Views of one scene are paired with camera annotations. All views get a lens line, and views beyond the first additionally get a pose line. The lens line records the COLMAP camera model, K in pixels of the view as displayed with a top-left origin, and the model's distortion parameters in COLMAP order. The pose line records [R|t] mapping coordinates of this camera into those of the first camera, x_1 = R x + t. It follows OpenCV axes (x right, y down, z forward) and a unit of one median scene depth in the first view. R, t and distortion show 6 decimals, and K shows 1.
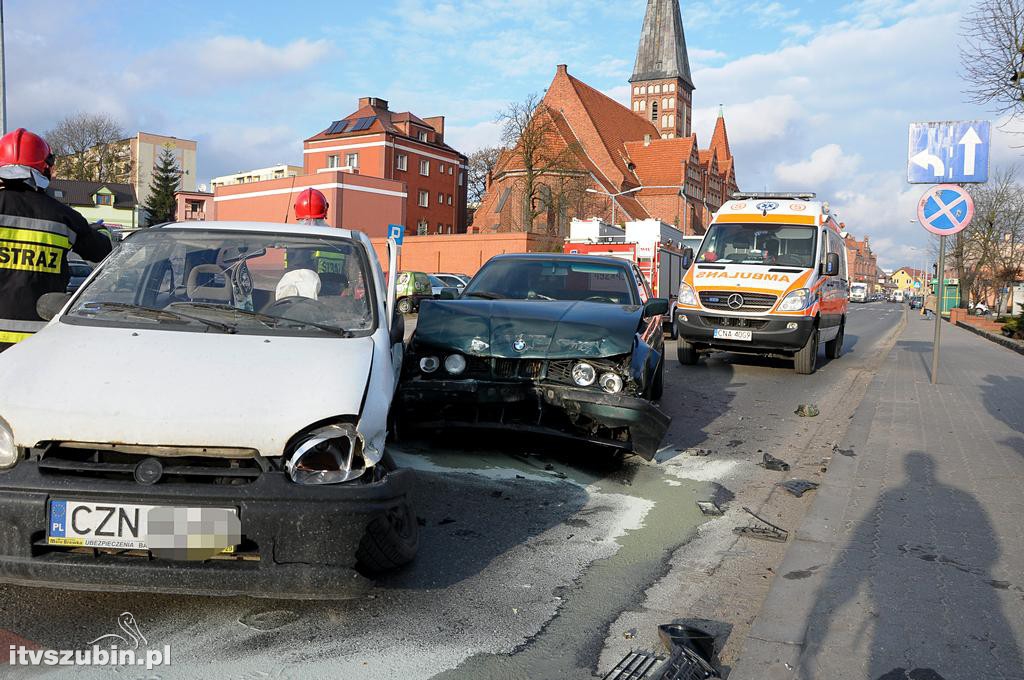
lens RADIAL K [[786.7, 0, 512.0], [0, 786.7, 340.0], [0, 0, 1]] dist [-0.159556, 0.118935]
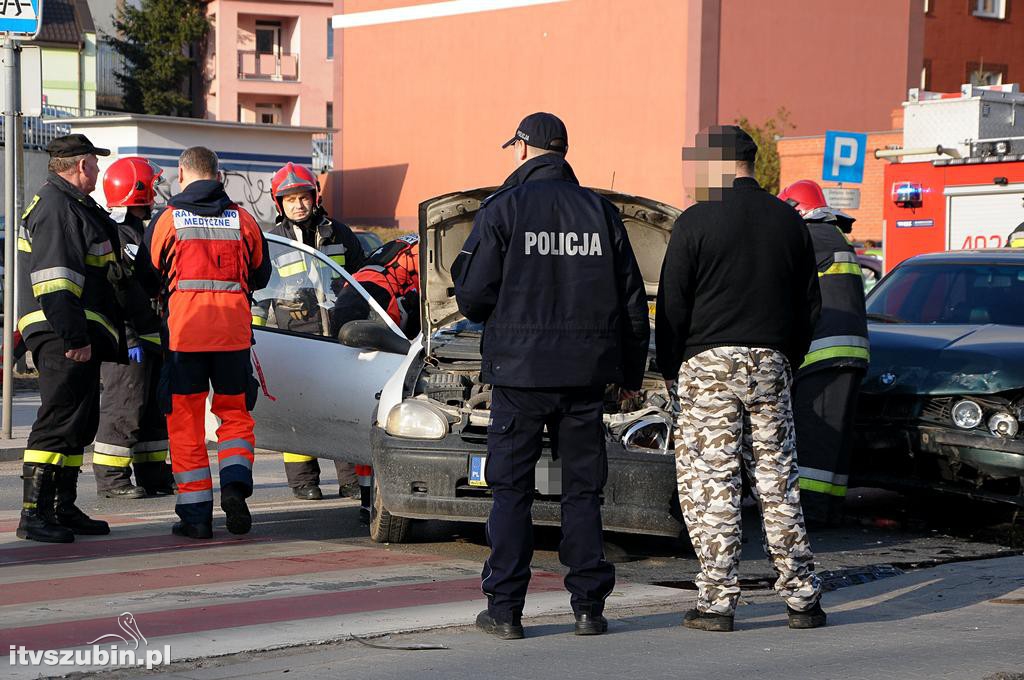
lens RADIAL K [[2731.4, 0, 488.7], [0, 2731.4, 373.8], [0, 0, 1]] dist [0.537820, 0.362193]
pose [[0.954558, -0.005075, -0.297981, 0.242515], [-0.004928, 0.999449, -0.032810, 0.050289], [0.297984, 0.032788, 0.954008, -0.965813]]
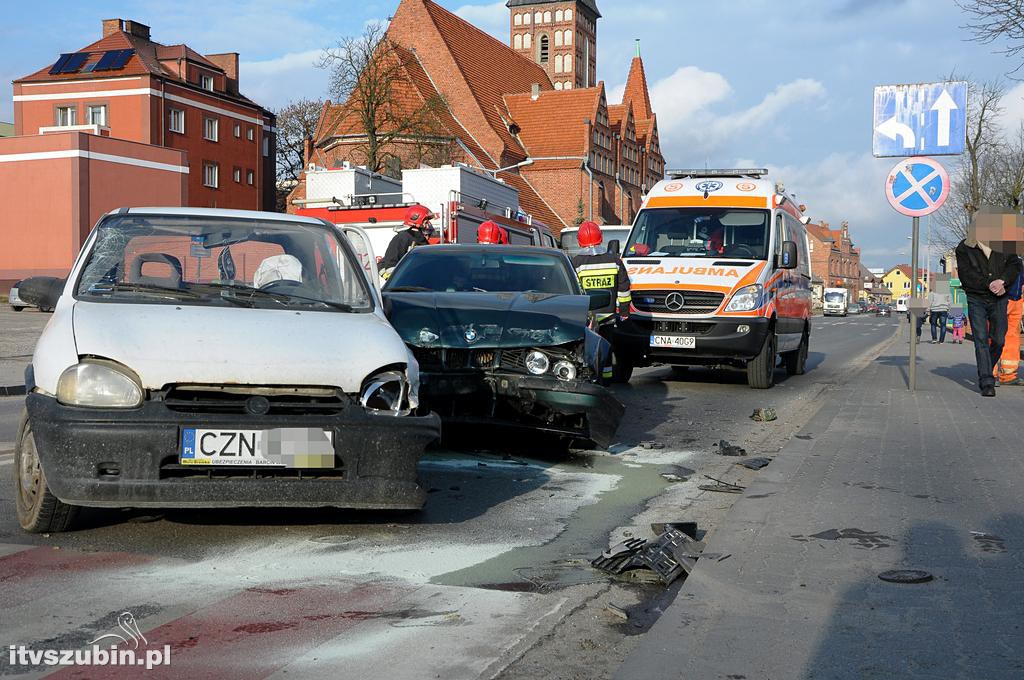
lens RADIAL K [[1154.3, 0, 516.6], [0, 1154.3, 329.0], [0, 0, 1]] dist [0.020646, 0.040799]
pose [[0.987832, -0.021151, 0.154082, -0.079844], [0.028229, 0.998637, -0.043897, 0.032799], [-0.152944, 0.047713, 0.987082, -0.218296]]
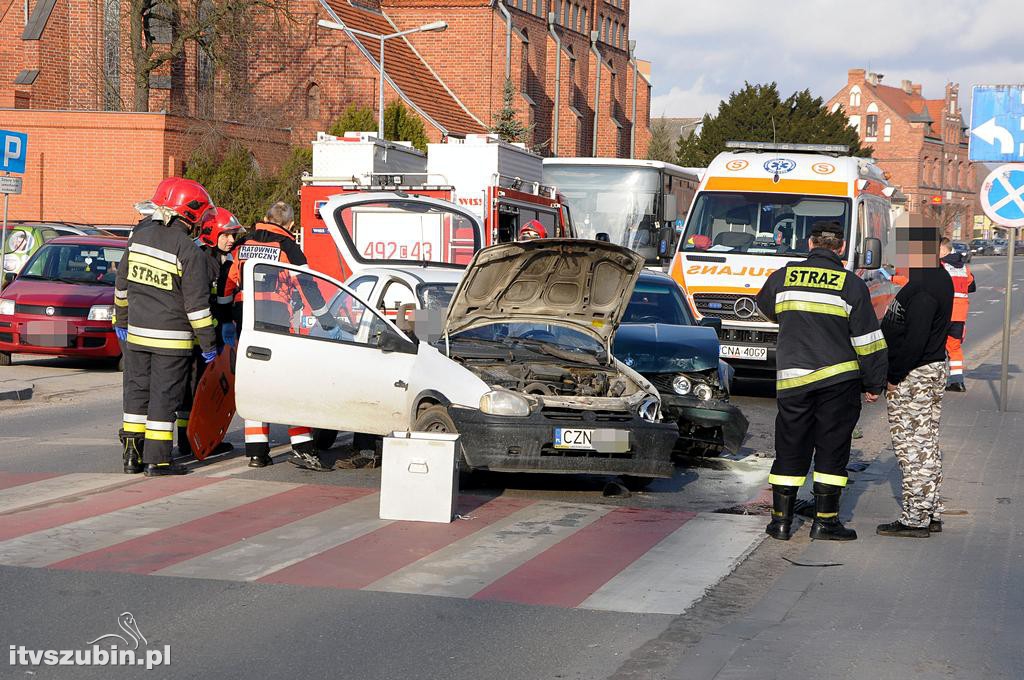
lens RADIAL K [[2268.4, 0, 512.0], [0, 2268.4, 340.0], [0, 0, 1]] dist [0.445660, 0.311718]
pose [[0.970109, -0.007672, 0.242548, -0.524919], [0.011272, 0.999846, -0.013457, 0.009193], [-0.242407, 0.015788, 0.970046, -1.218717]]
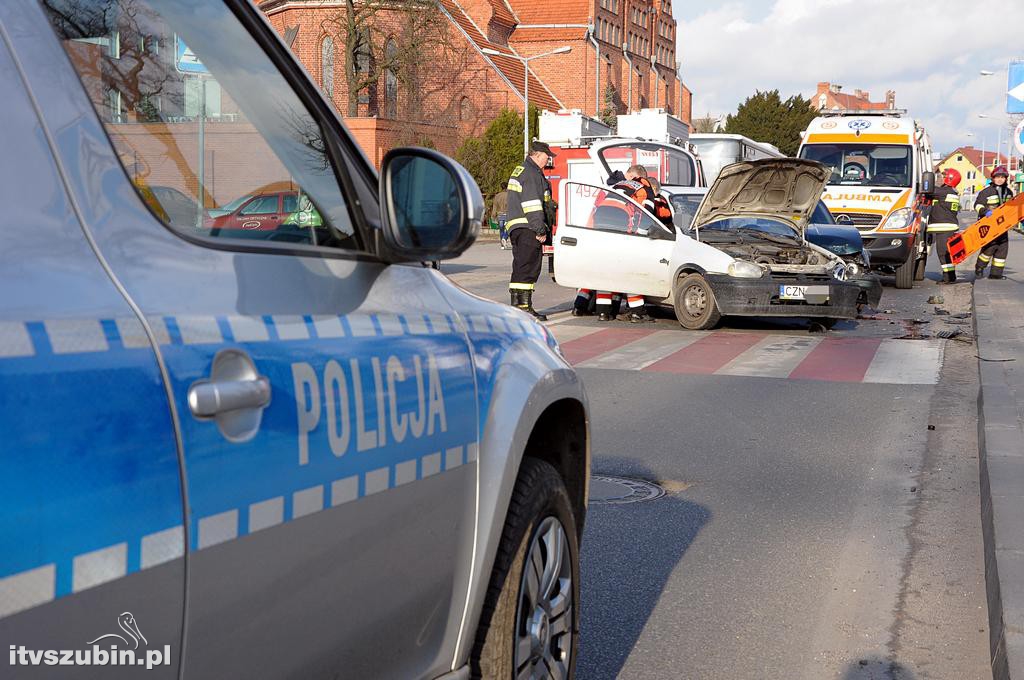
lens RADIAL K [[1584.9, 0, 512.0], [0, 1584.9, 340.0], [0, 0, 1]] dist [0.218944, 0.044587]
pose [[0.978702, -0.035294, 0.202227, -0.706777], [0.031432, 0.999258, 0.022277, 0.057602], [-0.202863, -0.015446, 0.979085, -1.244384]]
